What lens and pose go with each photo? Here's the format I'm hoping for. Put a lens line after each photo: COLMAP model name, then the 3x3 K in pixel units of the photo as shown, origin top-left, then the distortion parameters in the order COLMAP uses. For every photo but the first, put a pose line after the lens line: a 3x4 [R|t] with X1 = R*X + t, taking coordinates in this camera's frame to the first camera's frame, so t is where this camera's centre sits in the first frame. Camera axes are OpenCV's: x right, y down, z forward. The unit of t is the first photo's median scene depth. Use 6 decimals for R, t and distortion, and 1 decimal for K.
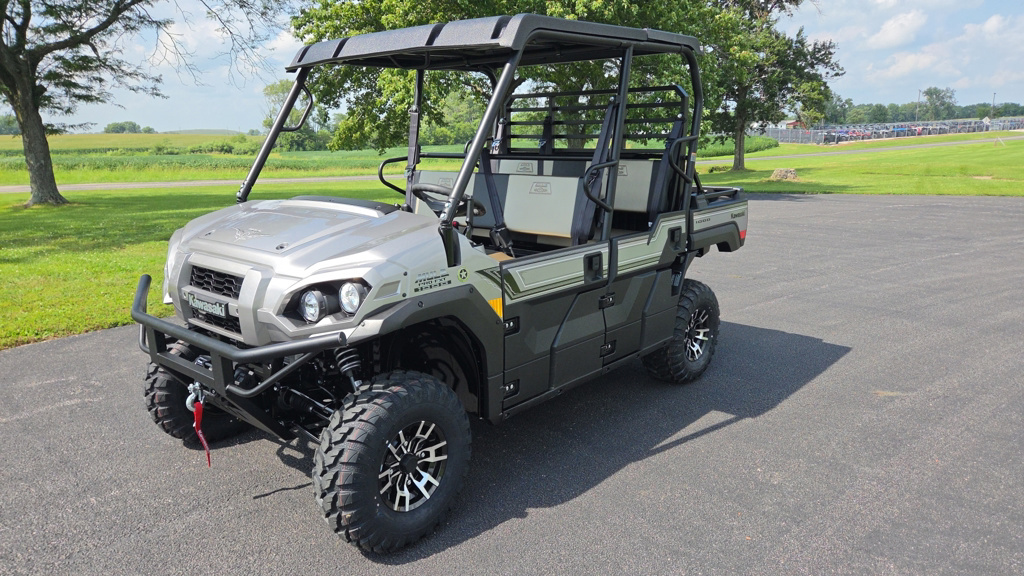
lens RADIAL K [[719.4, 0, 512.3], [0, 719.4, 290.3], [0, 0, 1]] dist [0.005889, 0.001559]
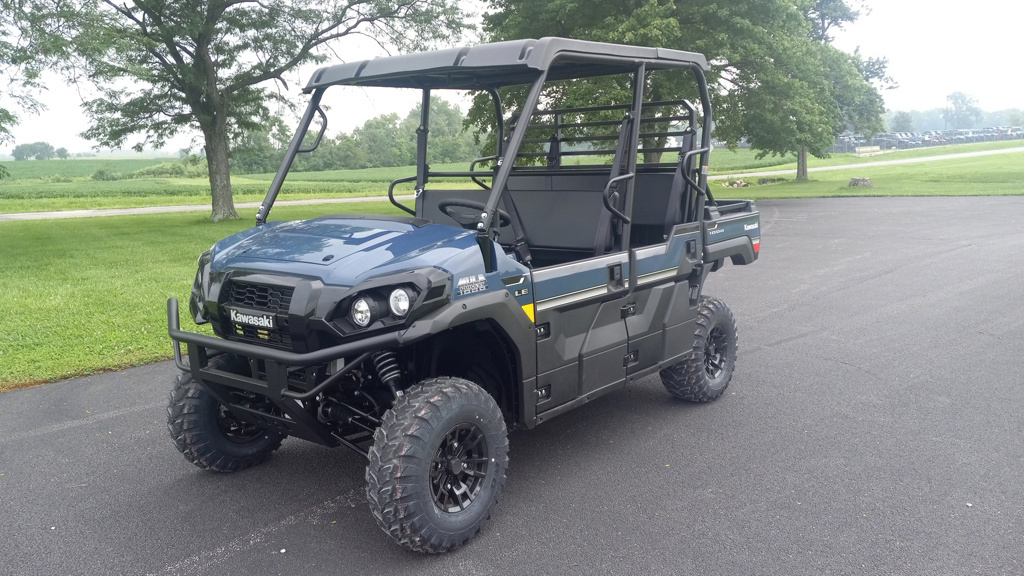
lens RADIAL K [[856.8, 0, 527.2], [0, 856.8, 284.6], [0, 0, 1]] dist [0.004694, 0.001948]
pose [[0.998176, -0.028431, 0.053260, -0.086738], [0.031875, 0.997377, -0.064982, 0.060652], [-0.051272, 0.066561, 0.996464, -0.231408]]
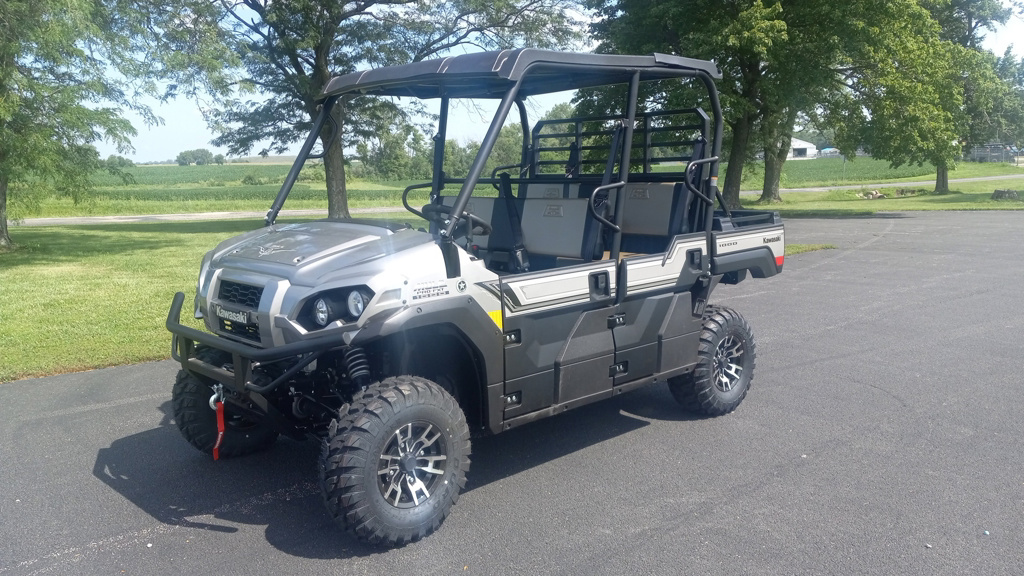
lens RADIAL K [[860.2, 0, 513.0], [0, 860.2, 283.0], [0, 0, 1]] dist [0.004405, 0.000873]
pose [[0.994681, -0.001004, -0.102999, 0.127931], [-0.007044, 0.996949, -0.077743, 0.066309], [0.102763, 0.078055, 0.991639, -0.243847]]
